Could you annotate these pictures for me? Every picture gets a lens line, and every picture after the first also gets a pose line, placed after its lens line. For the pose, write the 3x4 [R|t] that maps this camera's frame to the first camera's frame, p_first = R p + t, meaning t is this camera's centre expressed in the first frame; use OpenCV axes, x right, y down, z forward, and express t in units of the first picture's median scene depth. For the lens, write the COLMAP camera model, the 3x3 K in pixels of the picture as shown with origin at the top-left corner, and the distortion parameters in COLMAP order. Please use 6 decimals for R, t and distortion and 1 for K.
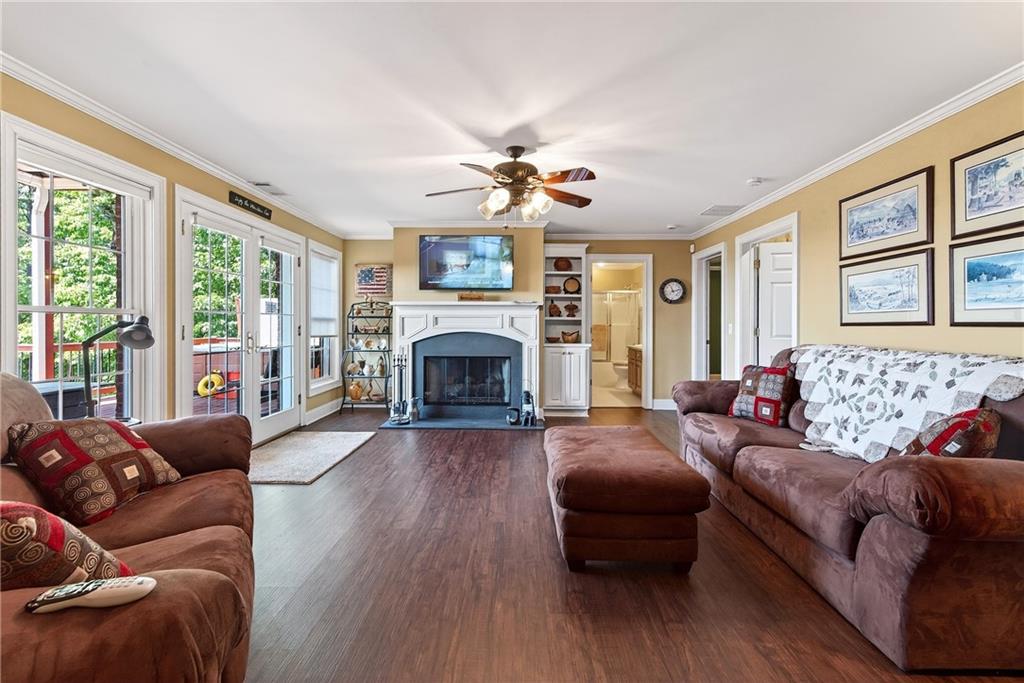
lens RADIAL K [[448.3, 0, 511.8], [0, 448.3, 327.5], [0, 0, 1]] dist [0.001680, 0.000949]
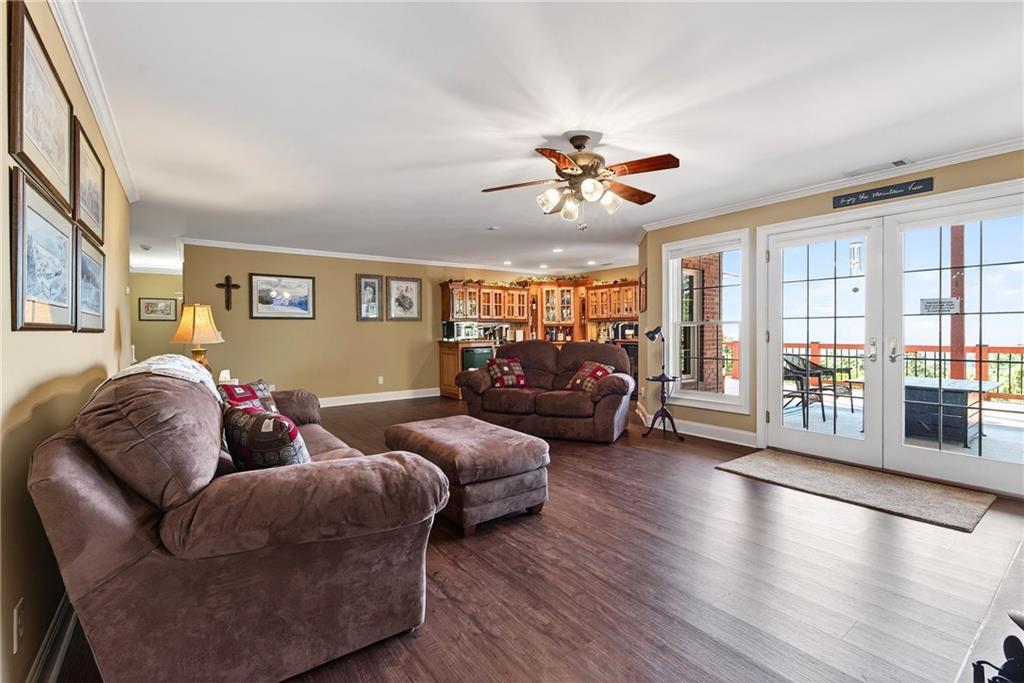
lens RADIAL K [[448.3, 0, 516.7], [0, 448.3, 335.5], [0, 0, 1]] dist [0.001680, 0.000949]
pose [[-0.795557, 0.005875, -0.605851, 0.758352], [0.000728, 0.999962, 0.008741, -0.002167], [0.605879, 0.006513, -0.795530, 1.867894]]
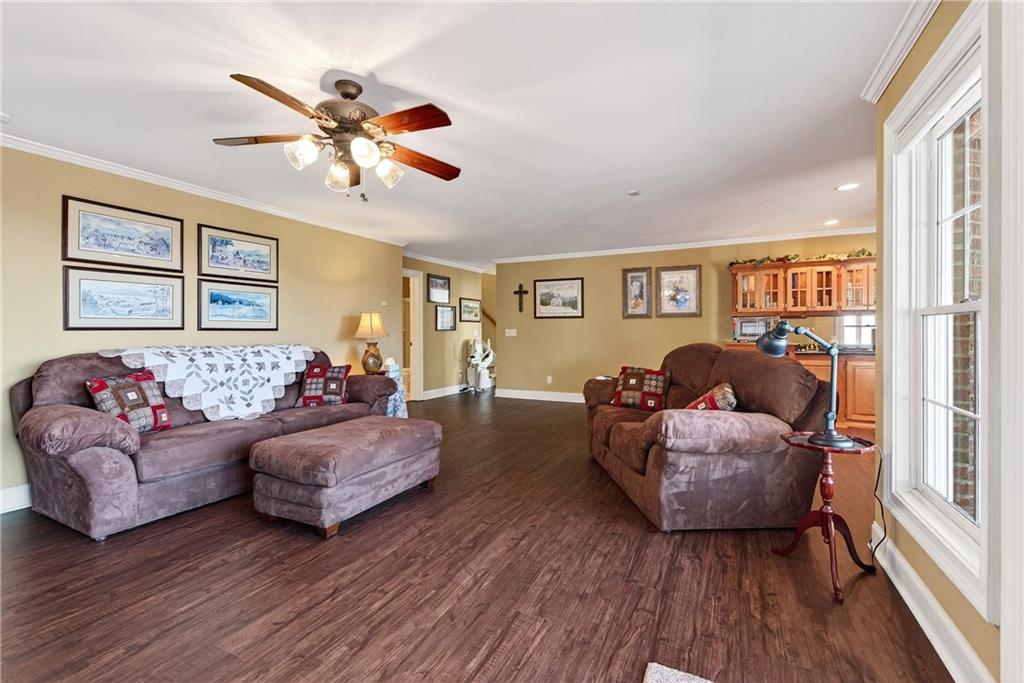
lens RADIAL K [[448.3, 0, 515.0], [0, 448.3, 326.2], [0, 0, 1]] dist [0.001680, 0.000949]
pose [[-0.903548, 0.000610, 0.428487, -0.616230], [-0.000871, 0.999994, -0.003260, -0.011786], [-0.428487, -0.003319, -0.903542, 1.741815]]
